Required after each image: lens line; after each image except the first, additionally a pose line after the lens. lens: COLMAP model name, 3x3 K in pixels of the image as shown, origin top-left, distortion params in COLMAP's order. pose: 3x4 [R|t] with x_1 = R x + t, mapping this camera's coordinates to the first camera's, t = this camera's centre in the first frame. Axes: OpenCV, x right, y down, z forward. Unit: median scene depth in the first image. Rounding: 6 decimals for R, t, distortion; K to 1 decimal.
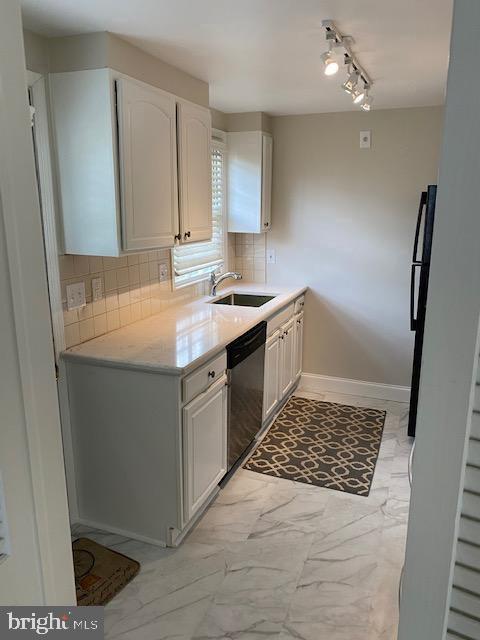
lens RADIAL K [[481.4, 0, 240.0], [0, 481.4, 320.0], [0, 0, 1]] dist [0.118230, -0.229454]
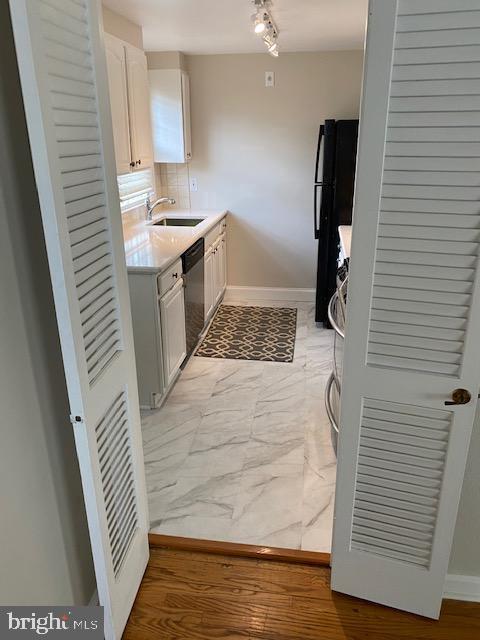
lens RADIAL K [[488.9, 0, 240.0], [0, 488.9, 320.0], [0, 0, 1]] dist [0.044397, -0.059742]
pose [[0.972835, -0.087965, 0.214138, -0.138330], [0.061786, 0.990101, 0.126025, 0.059841], [-0.223104, -0.109371, 0.968640, -0.229608]]
